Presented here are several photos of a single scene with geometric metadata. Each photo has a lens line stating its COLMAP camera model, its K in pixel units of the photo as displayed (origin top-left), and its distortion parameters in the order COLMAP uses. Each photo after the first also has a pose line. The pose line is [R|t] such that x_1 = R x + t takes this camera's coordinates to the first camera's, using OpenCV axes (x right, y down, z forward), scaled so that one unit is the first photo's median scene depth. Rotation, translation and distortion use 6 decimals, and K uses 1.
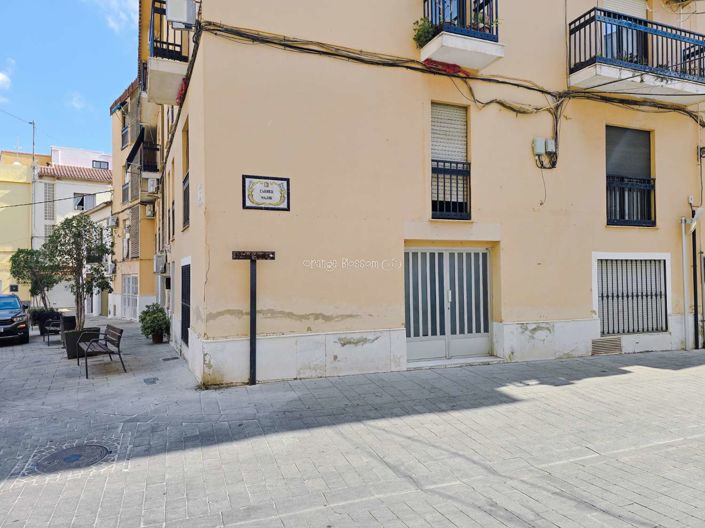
lens RADIAL K [[480.6, 0, 352.7], [0, 480.6, 265.1], [0, 0, 1]] dist [0.050319, -0.028996]
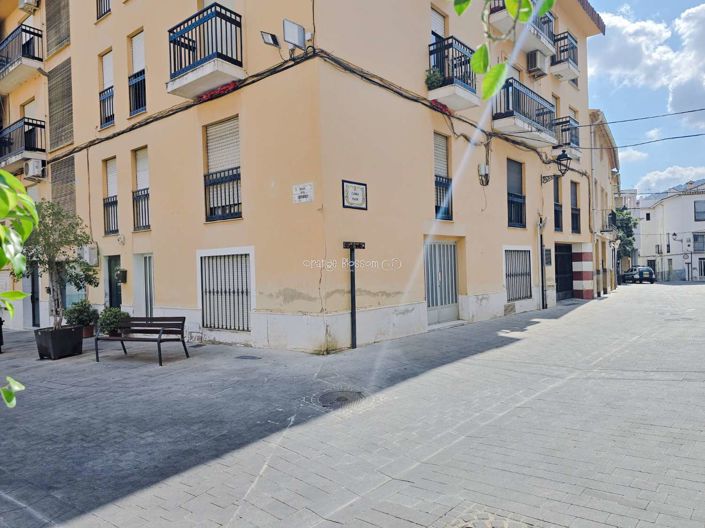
lens RADIAL K [[480.6, 0, 349.7], [0, 480.6, 270.8], [0, 0, 1]] dist [0.050319, -0.028996]
pose [[0.888002, -0.020422, 0.459386, -0.661167], [0.011088, 0.999674, 0.023007, 0.014370], [-0.459706, -0.015337, 0.887939, -0.083240]]
